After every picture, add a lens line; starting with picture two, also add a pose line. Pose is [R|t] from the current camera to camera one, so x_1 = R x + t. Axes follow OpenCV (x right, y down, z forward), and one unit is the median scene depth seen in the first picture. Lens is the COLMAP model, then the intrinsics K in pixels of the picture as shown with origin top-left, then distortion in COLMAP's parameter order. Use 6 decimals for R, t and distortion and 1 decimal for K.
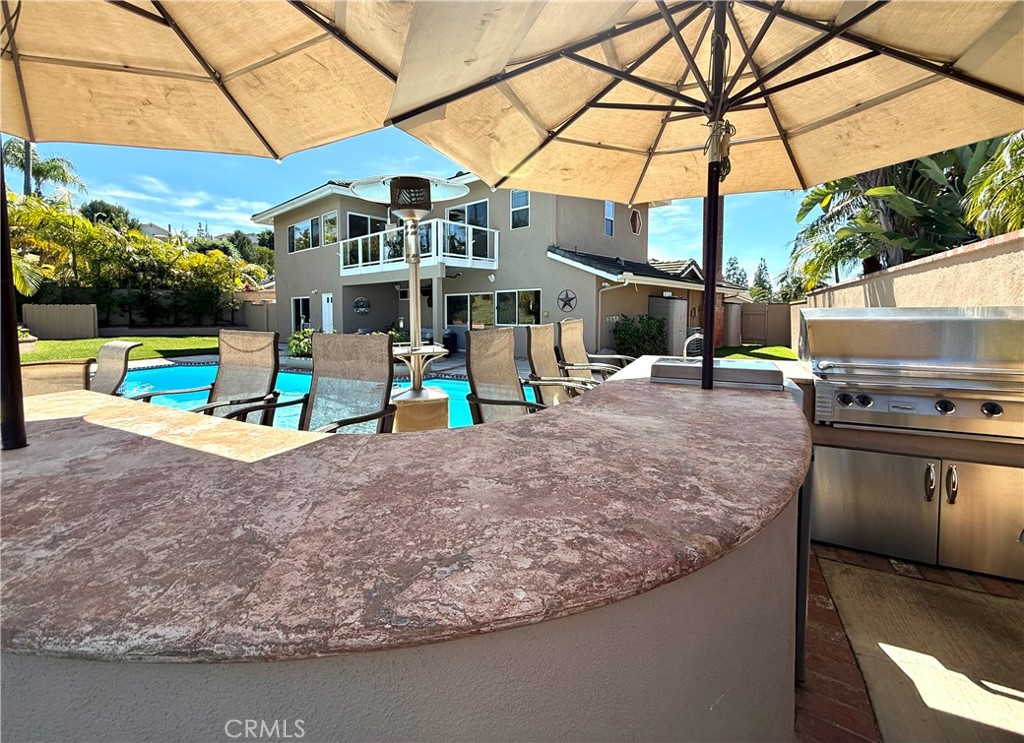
lens RADIAL K [[434.4, 0, 488.9], [0, 434.4, 340.6], [0, 0, 1]] dist [-0.000247, 0.002497]
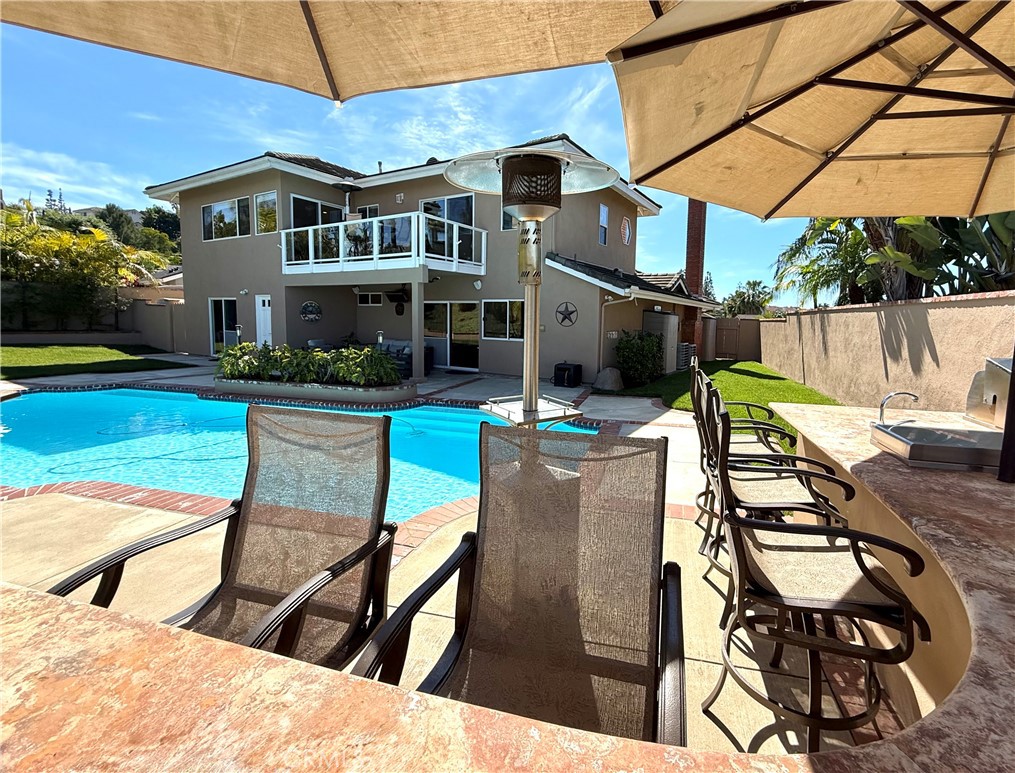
lens RADIAL K [[455.5, 0, 543.7], [0, 455.5, 363.4], [0, 0, 1]] dist [-0.001525, 0.000729]
pose [[0.972155, -0.001251, 0.234335, -0.088689], [-0.007442, 0.999317, 0.036208, -0.022668], [-0.234221, -0.036943, 0.971481, 0.082357]]
